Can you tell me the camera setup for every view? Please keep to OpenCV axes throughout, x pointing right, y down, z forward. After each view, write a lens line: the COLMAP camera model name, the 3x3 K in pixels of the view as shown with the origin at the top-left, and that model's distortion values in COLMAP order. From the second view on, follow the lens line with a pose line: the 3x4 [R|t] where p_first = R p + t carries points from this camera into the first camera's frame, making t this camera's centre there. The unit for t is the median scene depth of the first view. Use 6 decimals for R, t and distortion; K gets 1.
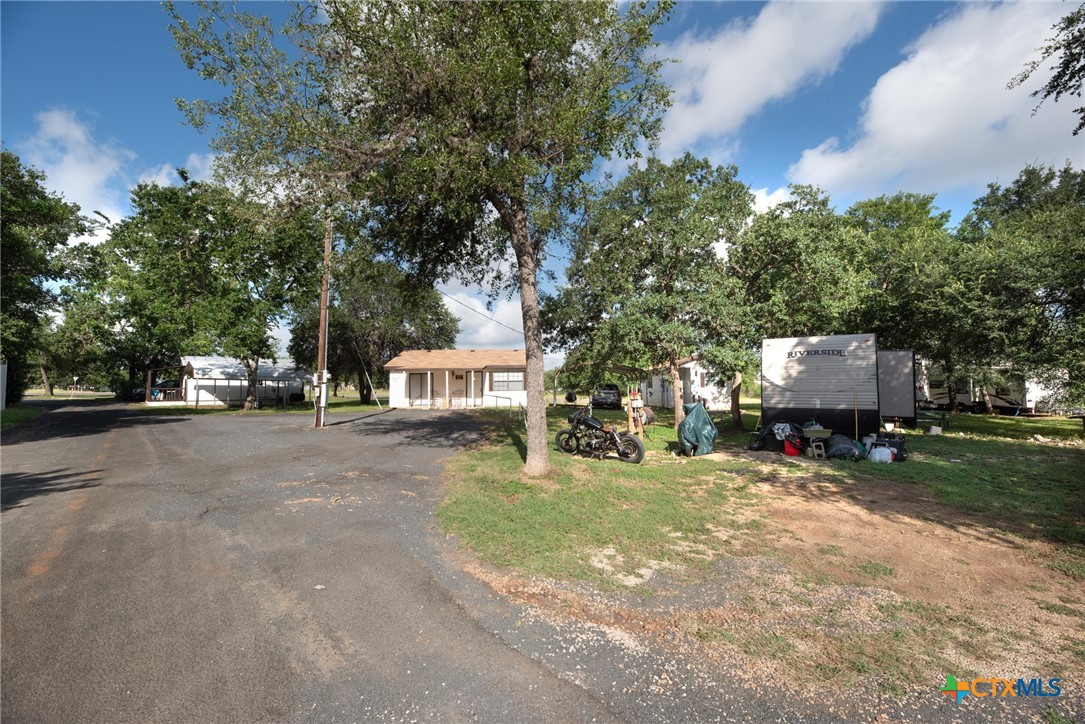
lens RADIAL K [[438.5, 0, 542.4], [0, 438.5, 364.5], [0, 0, 1]] dist [-0.000390, 0.000149]
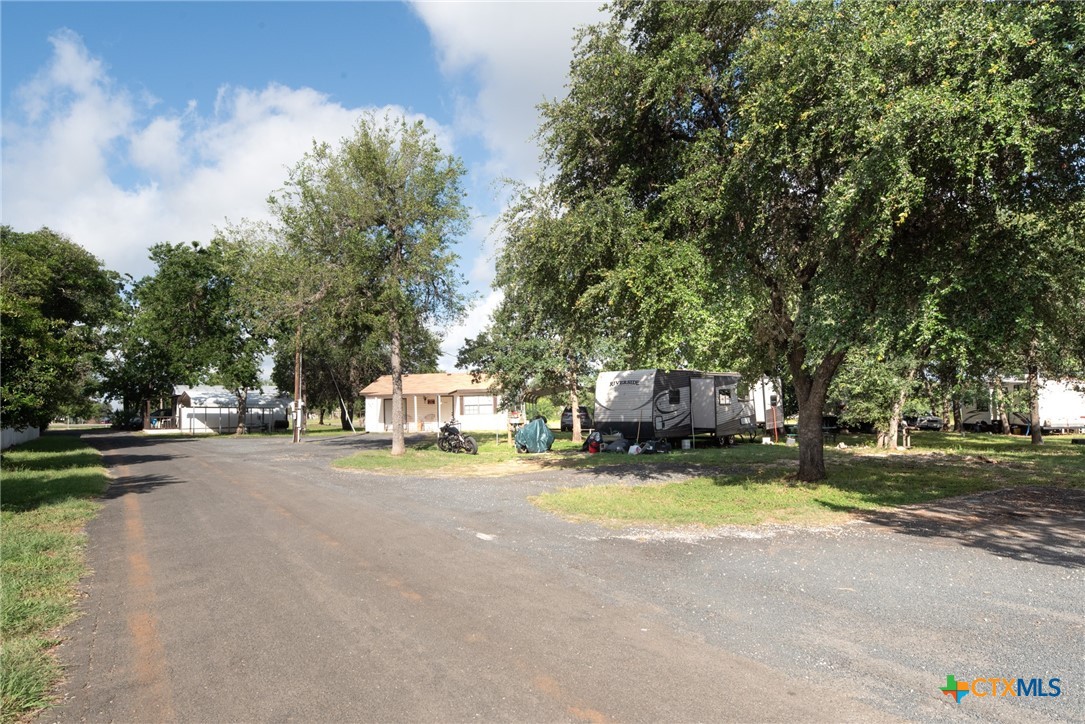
lens RADIAL K [[624.9, 0, 542.7], [0, 624.9, 362.8], [0, 0, 1]] dist [0.006625, -0.000321]
pose [[0.993315, -0.022934, -0.113132, 0.236993], [0.019861, 0.999405, -0.028212, -0.015960], [0.113712, 0.025776, 0.993179, -0.420724]]
